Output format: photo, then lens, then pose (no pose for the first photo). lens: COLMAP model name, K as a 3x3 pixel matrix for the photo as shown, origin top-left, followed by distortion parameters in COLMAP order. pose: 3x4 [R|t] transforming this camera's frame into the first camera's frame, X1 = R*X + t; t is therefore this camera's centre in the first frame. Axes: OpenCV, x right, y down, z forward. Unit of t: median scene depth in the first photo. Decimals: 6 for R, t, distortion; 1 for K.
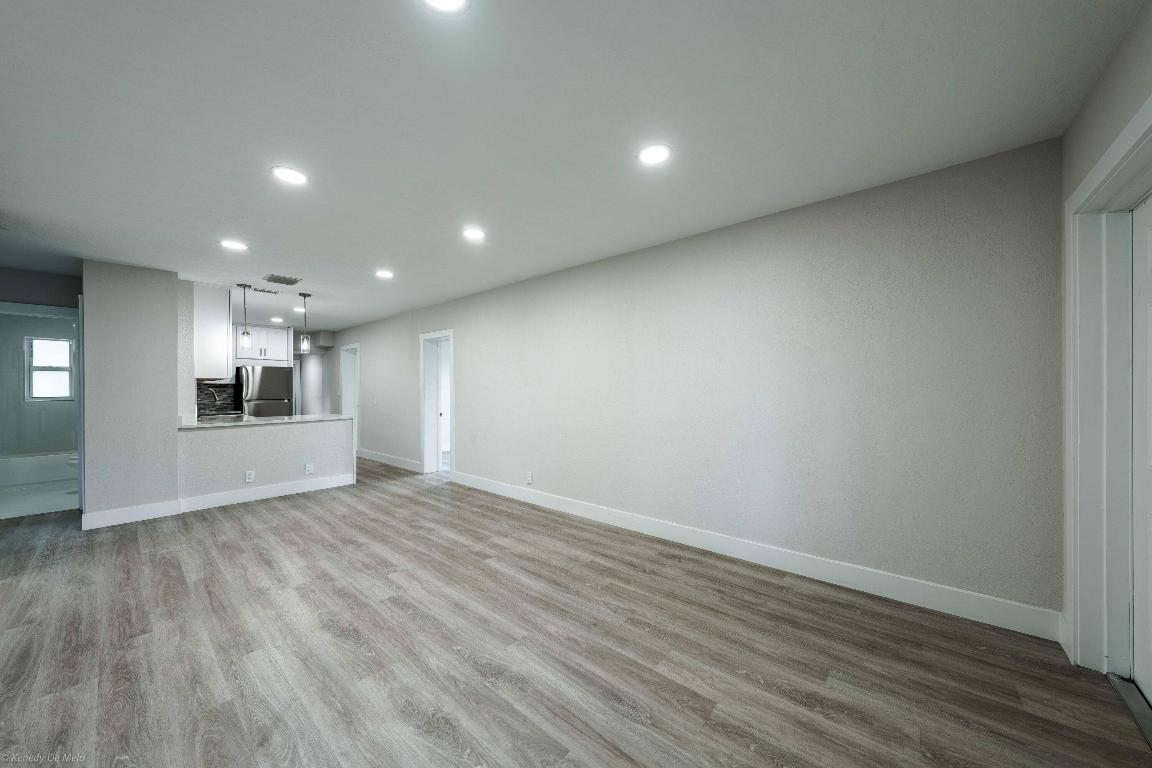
lens RADIAL K [[402.3, 0, 582.2], [0, 402.3, 391.9], [0, 0, 1]] dist [-0.003530, -0.000795]
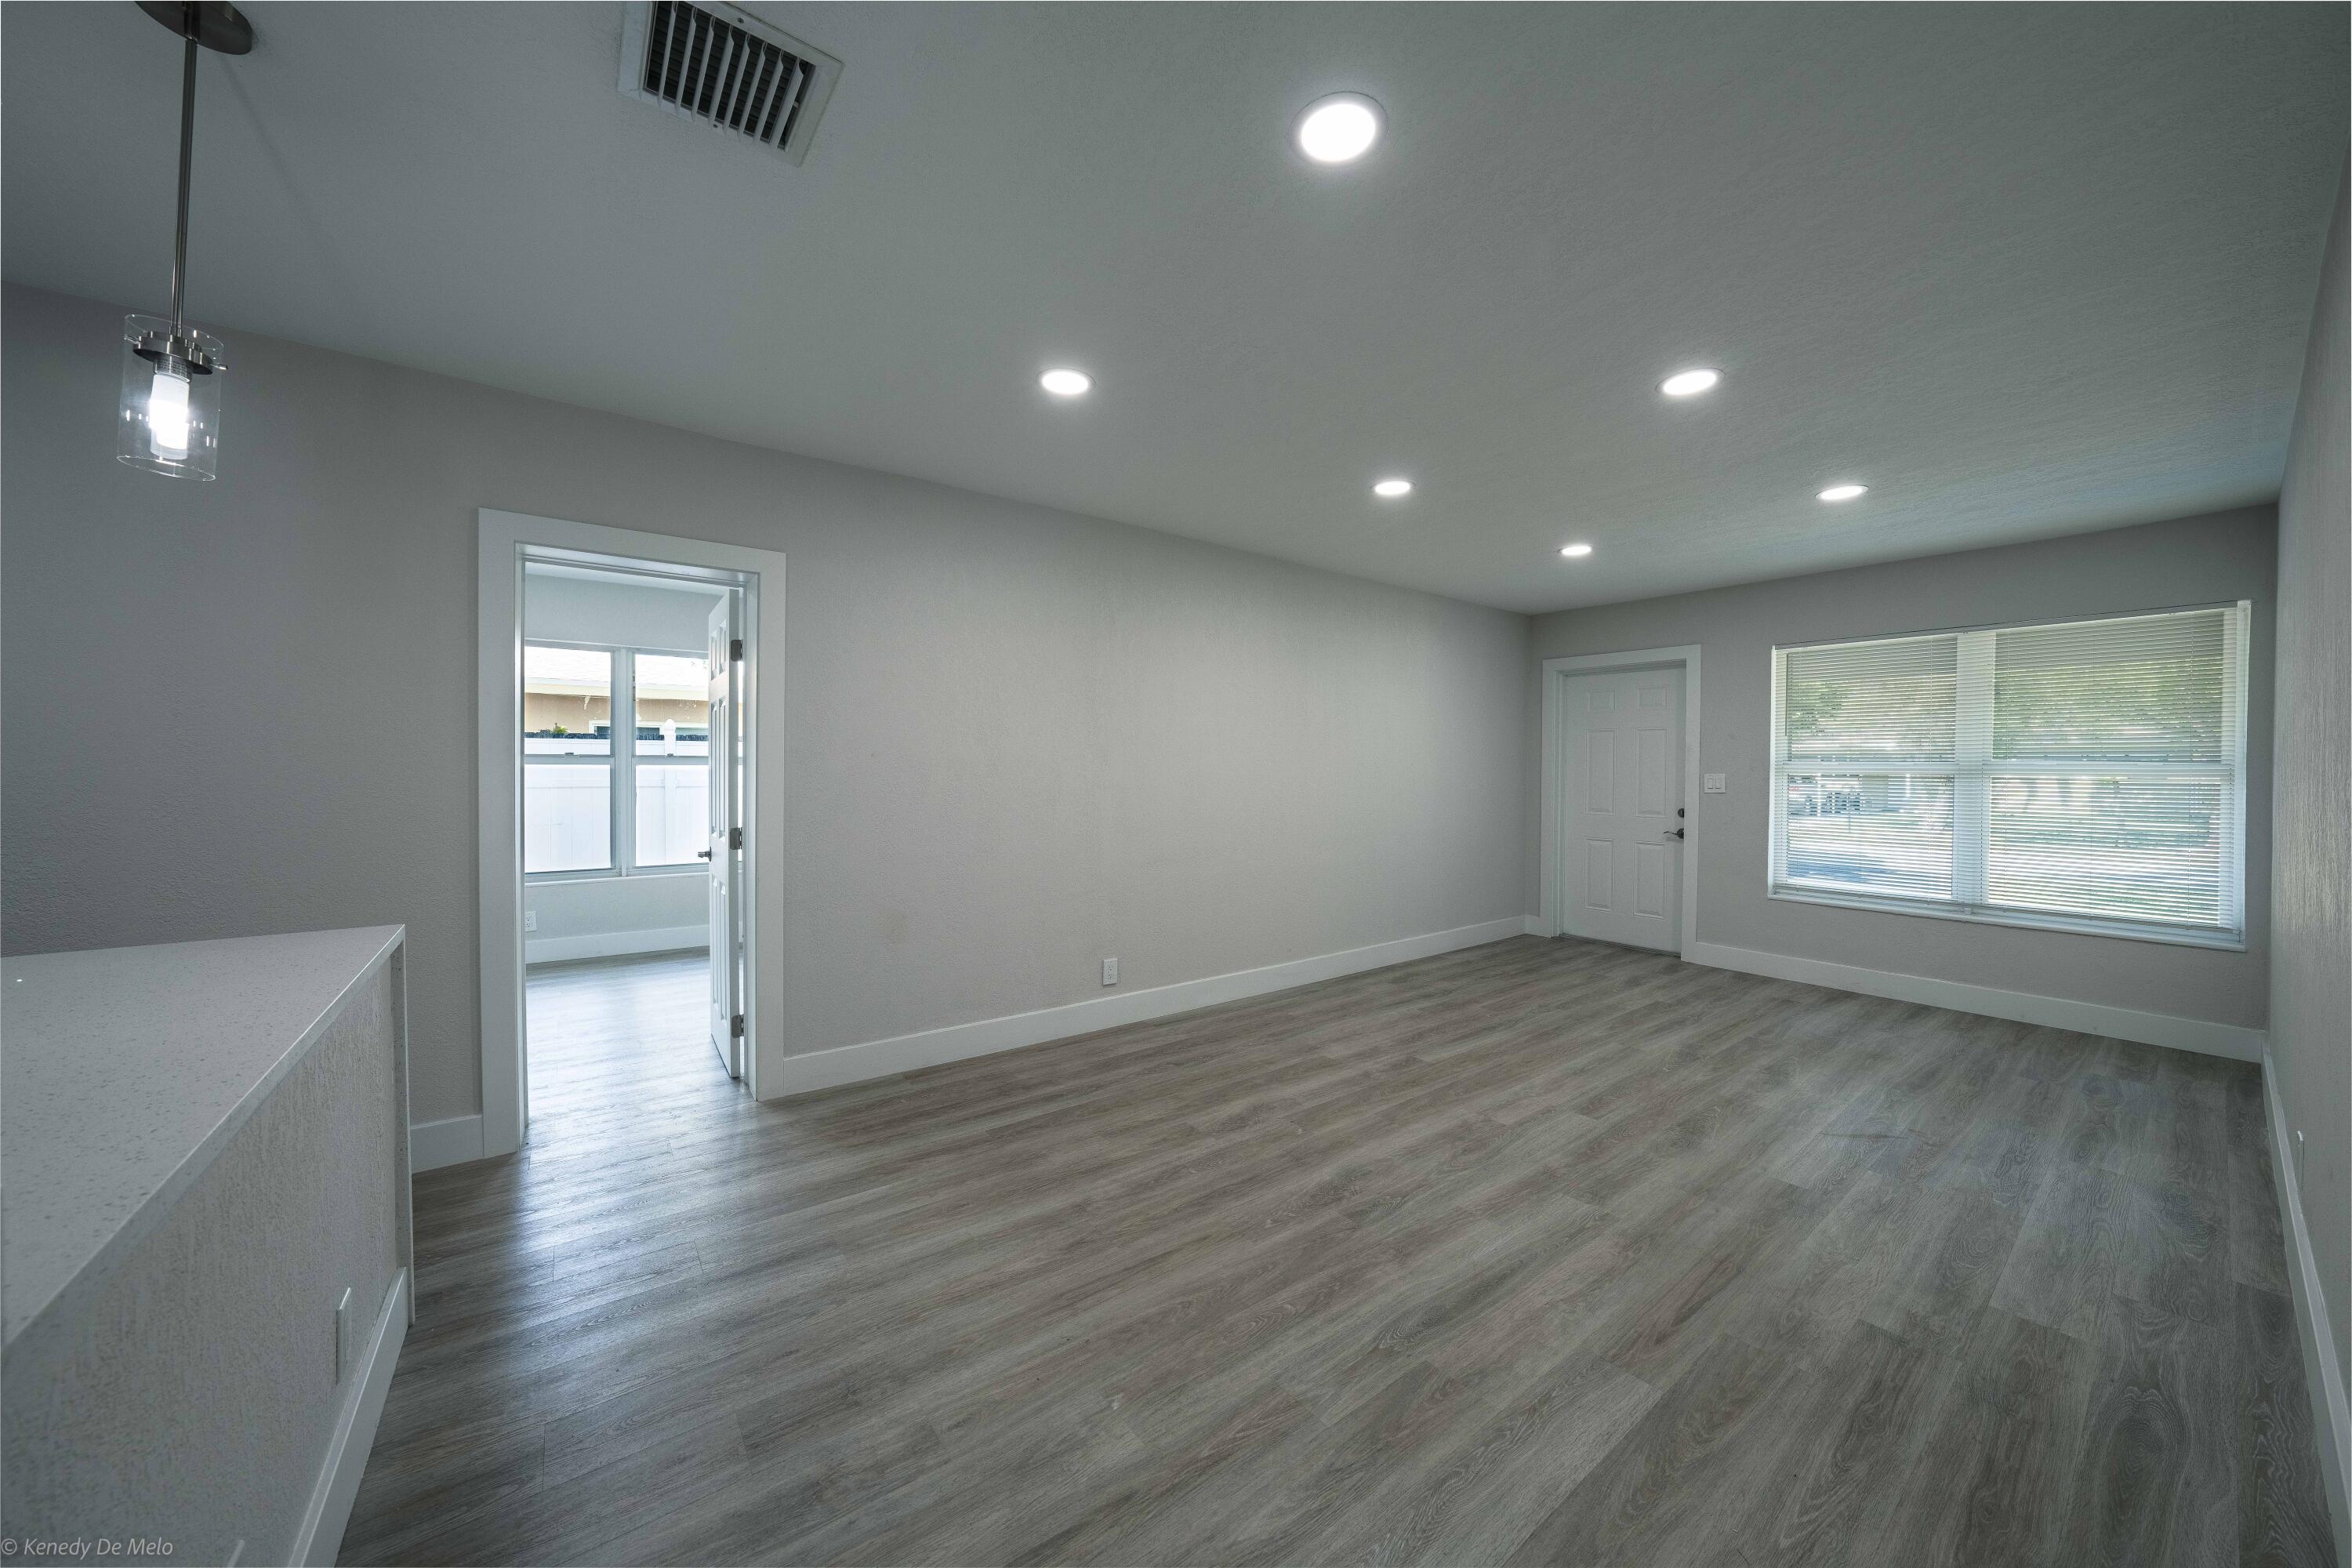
lens RADIAL K [[821.4, 0, 1190.7], [0, 821.4, 779.0], [0, 0, 1]] dist [-0.003530, -0.000795]
pose [[0.191306, -0.004529, 0.981520, -1.506706], [-0.003551, 0.999980, 0.005307, -0.005311], [-0.981524, -0.004501, 0.191286, 1.113382]]
